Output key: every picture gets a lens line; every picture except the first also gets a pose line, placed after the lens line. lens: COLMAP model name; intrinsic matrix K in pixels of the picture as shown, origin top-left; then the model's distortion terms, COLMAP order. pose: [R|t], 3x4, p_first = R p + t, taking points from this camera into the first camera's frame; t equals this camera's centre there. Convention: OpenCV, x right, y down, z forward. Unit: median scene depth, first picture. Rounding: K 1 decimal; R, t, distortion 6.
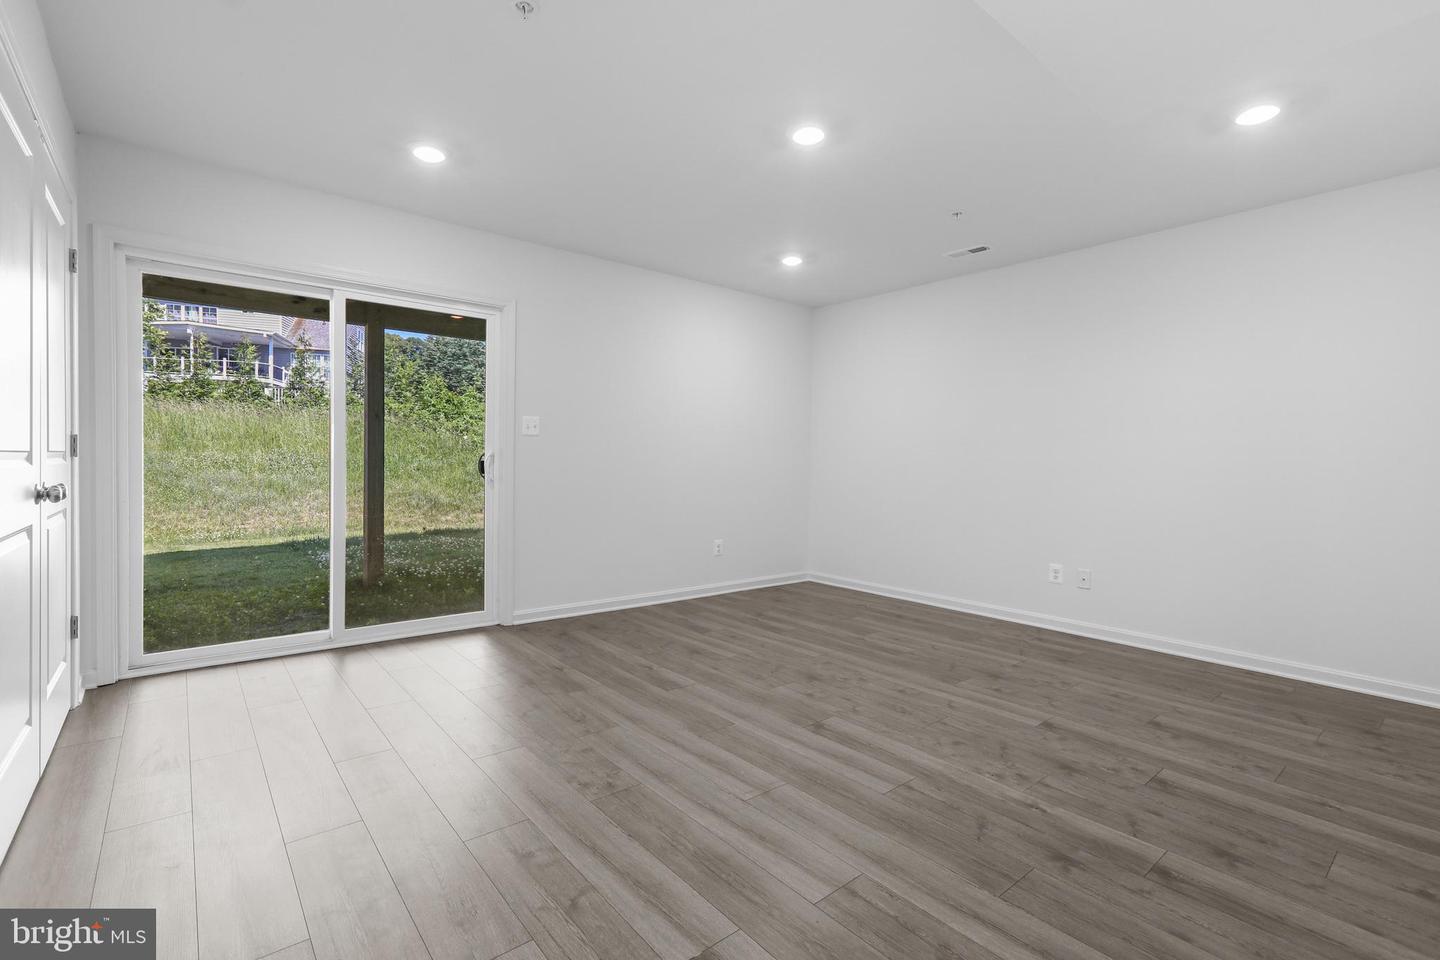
lens RADIAL K [[666.1, 0, 721.5], [0, 666.1, 472.0], [0, 0, 1]] dist [-0.003273, -0.000272]
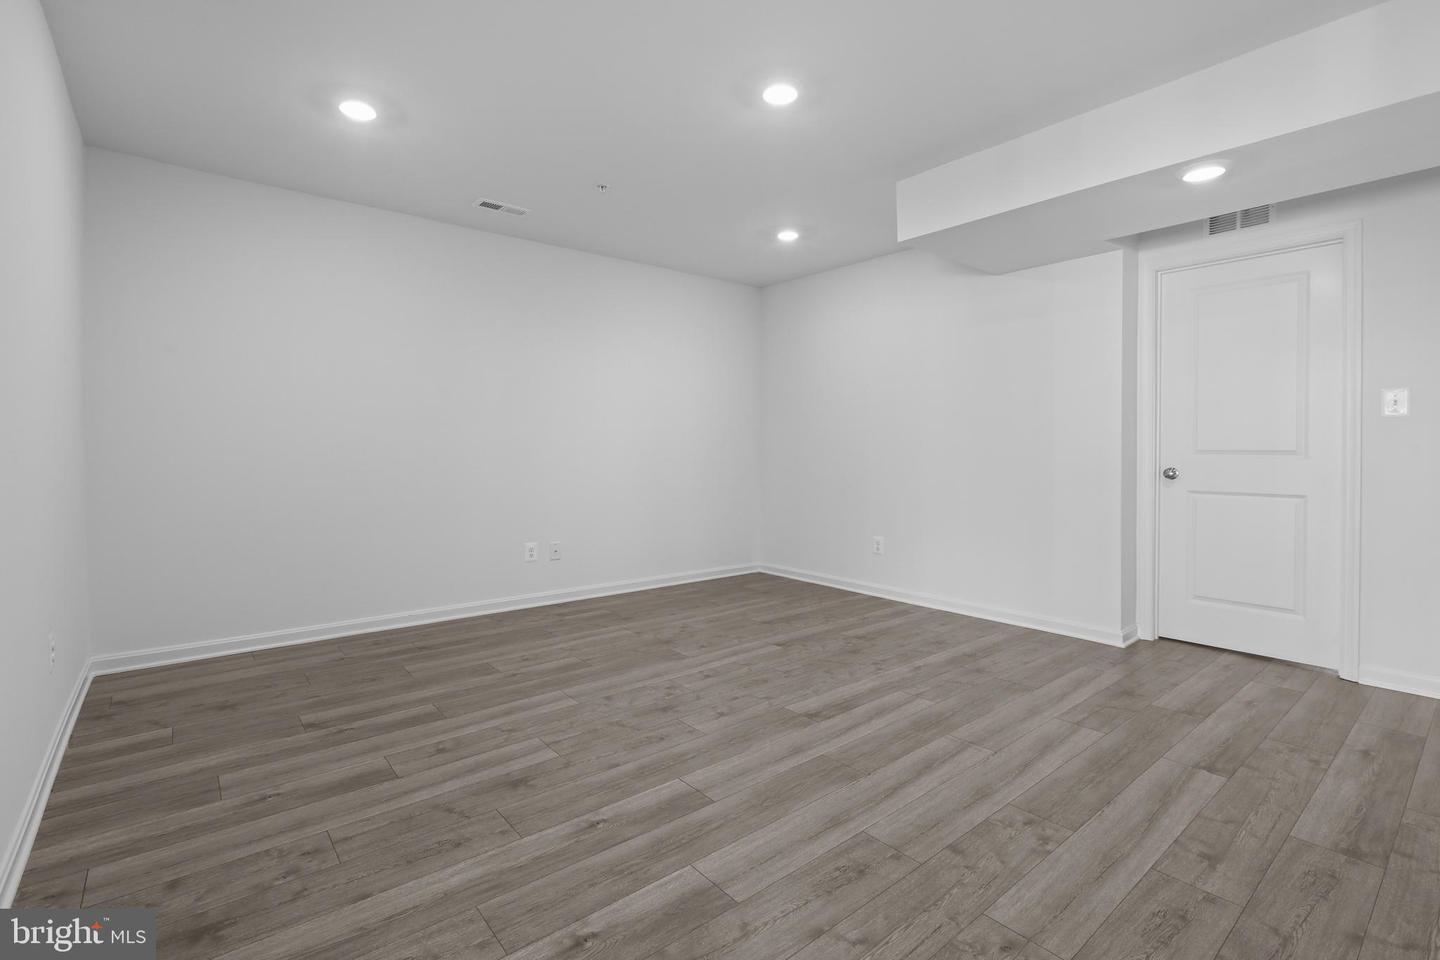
lens RADIAL K [[666.1, 0, 740.9], [0, 666.1, 449.5], [0, 0, 1]] dist [-0.003273, -0.000272]
pose [[-0.026285, -0.011539, 0.999588, -0.734302], [0.013716, 0.999835, 0.011902, -0.013780], [-0.999560, 0.014023, -0.026123, 1.018337]]
